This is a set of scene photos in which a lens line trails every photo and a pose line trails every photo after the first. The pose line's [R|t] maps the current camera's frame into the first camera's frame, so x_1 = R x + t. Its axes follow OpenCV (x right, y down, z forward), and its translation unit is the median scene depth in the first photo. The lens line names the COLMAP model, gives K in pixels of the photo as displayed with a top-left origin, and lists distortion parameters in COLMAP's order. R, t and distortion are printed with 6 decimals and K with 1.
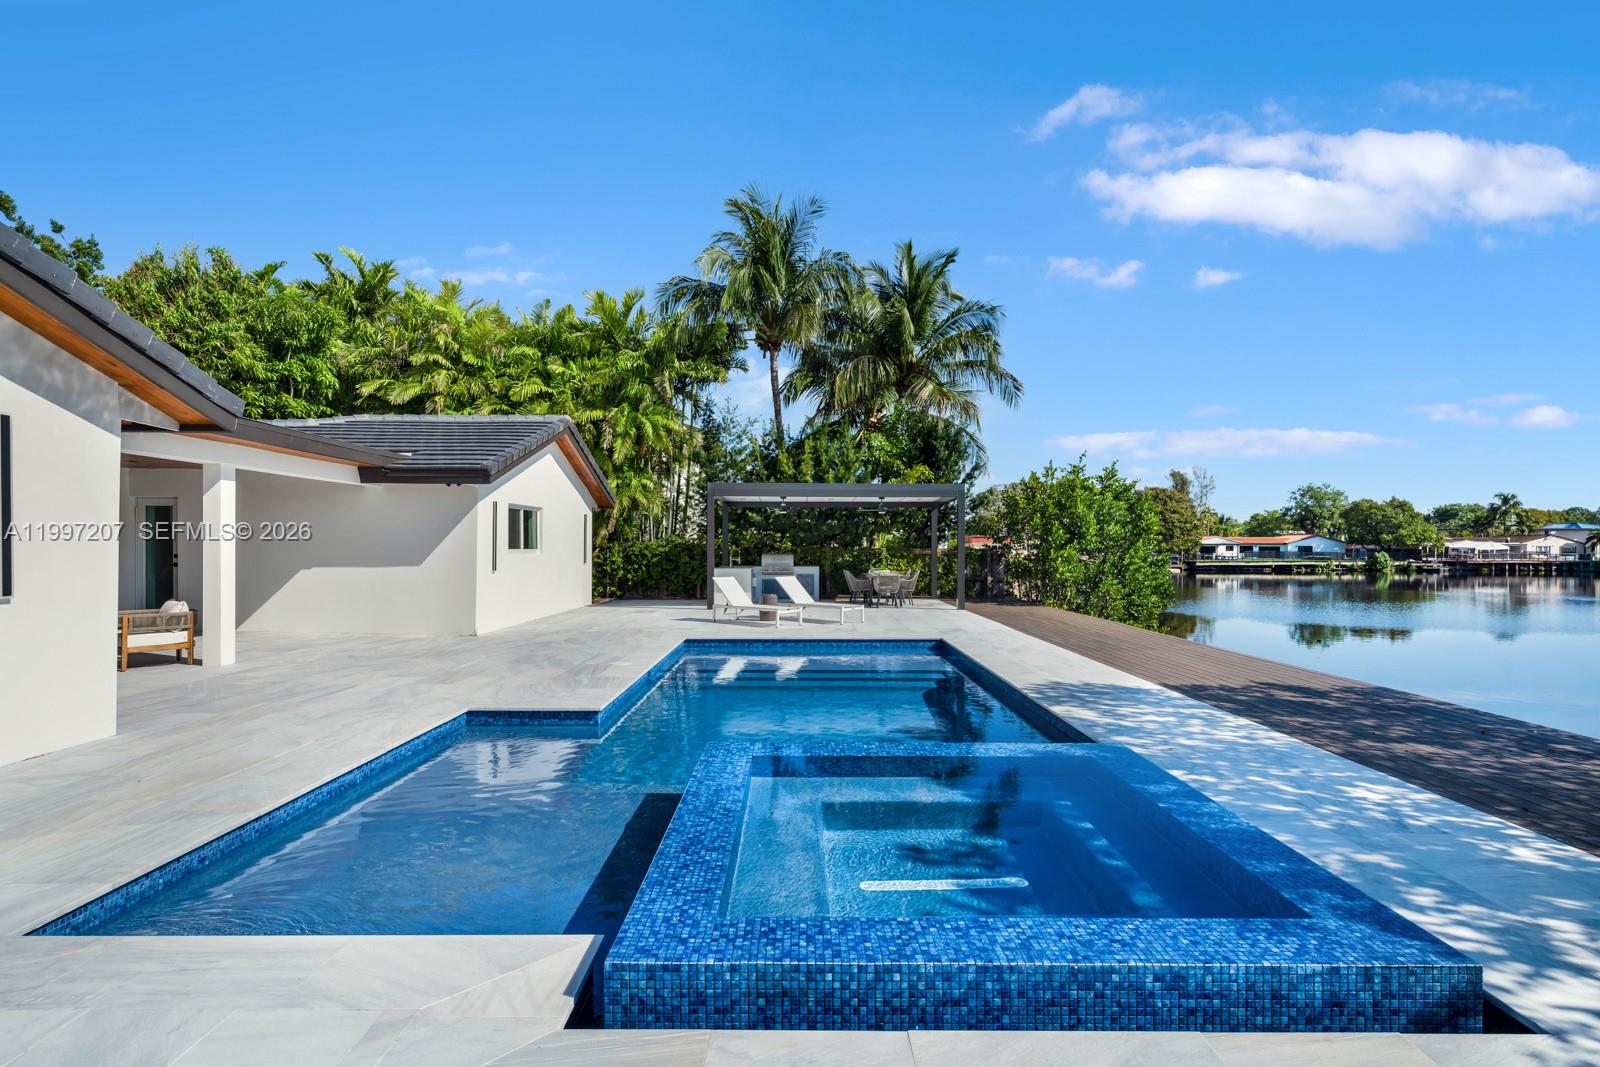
lens RADIAL K [[767.8, 0, 795.7], [0, 767.8, 550.2], [0, 0, 1]] dist [0.001790, -0.000016]
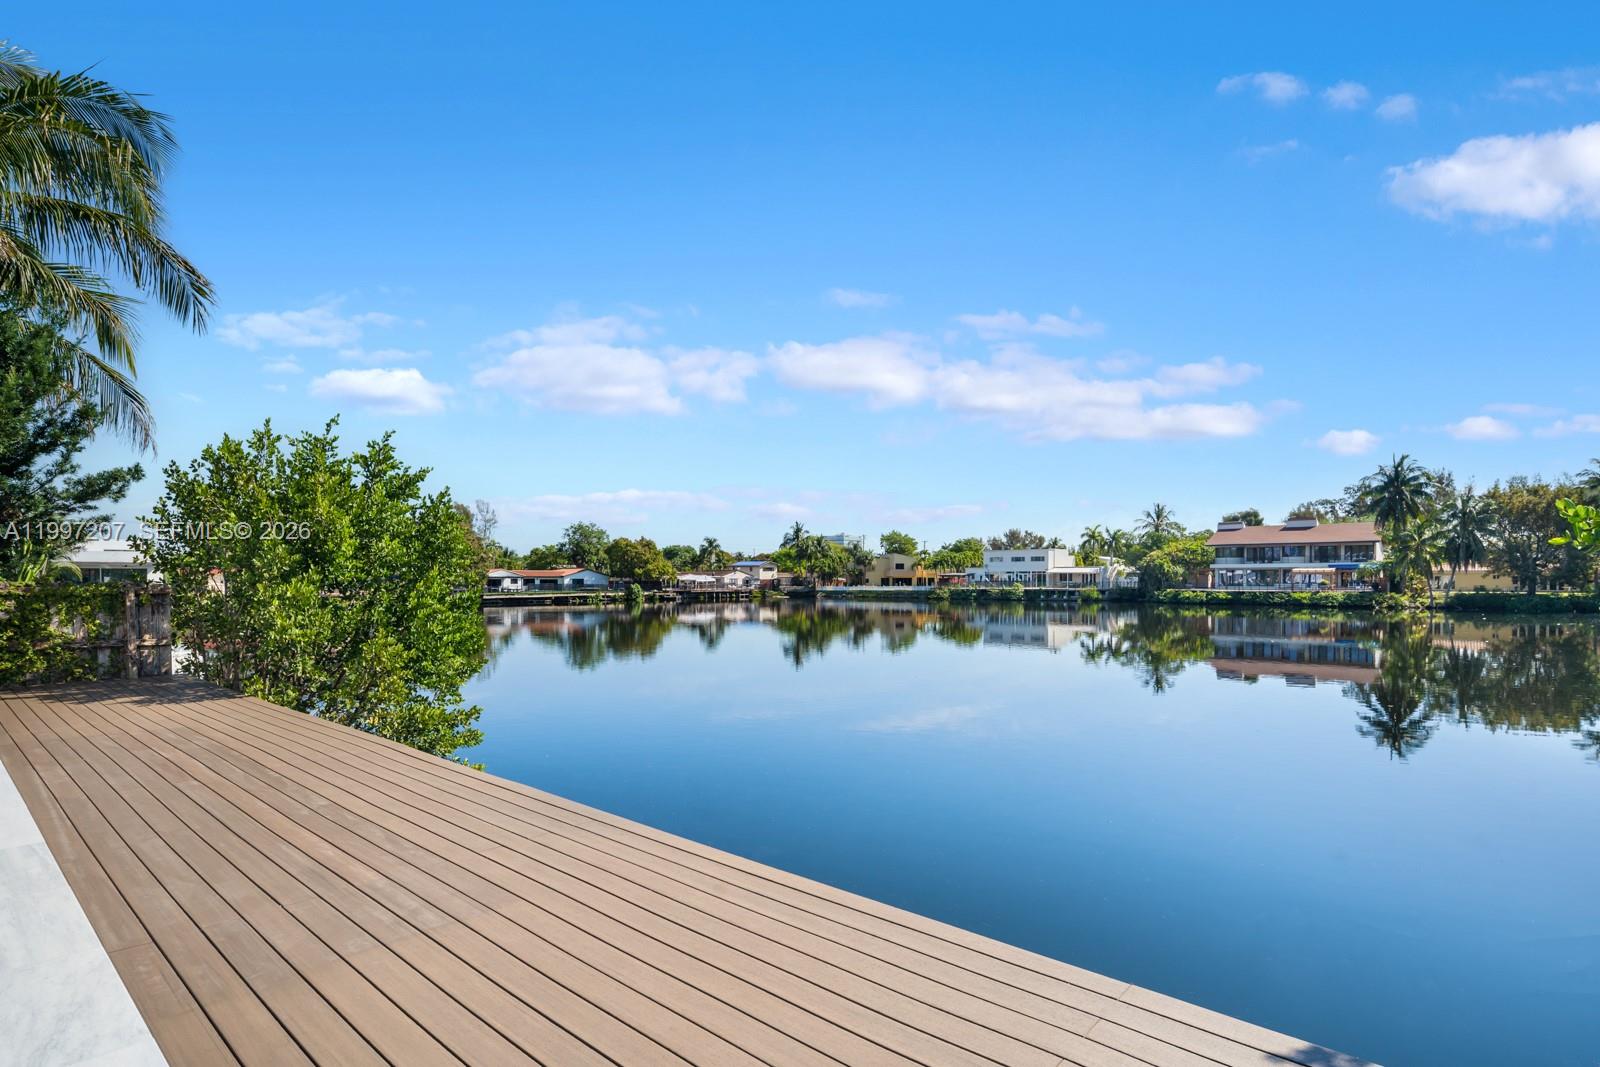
lens RADIAL K [[785.5, 0, 794.9], [0, 785.5, 593.1], [0, 0, 1]] dist [0.005747, 0.000079]
pose [[0.651095, -0.015256, 0.758843, 0.032341], [0.005948, 0.999870, 0.014997, -0.000058], [-0.758973, -0.005251, 0.651101, 0.075568]]
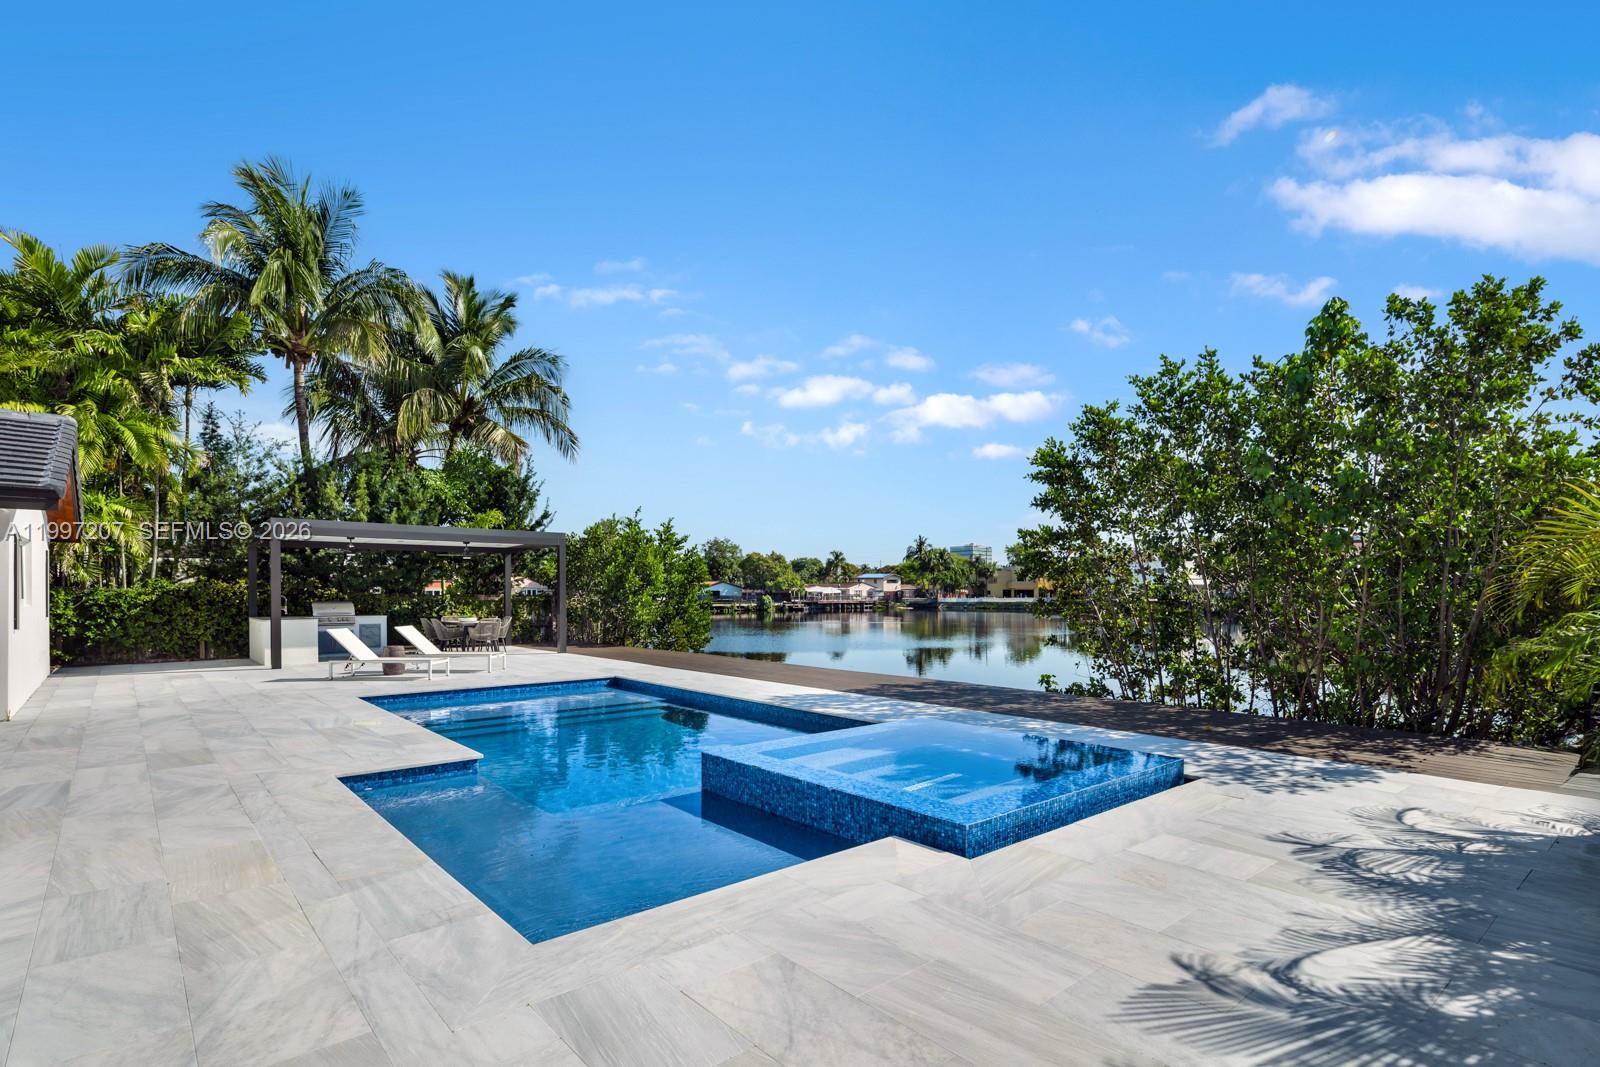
lens RADIAL K [[785.5, 0, 794.9], [0, 785.5, 593.1], [0, 0, 1]] dist [0.005747, 0.000079]
pose [[0.763767, -0.004052, 0.645479, -0.040930], [0.005871, 0.999983, -0.000669, -0.000298], [-0.645465, 0.004301, 0.763777, -0.003722]]
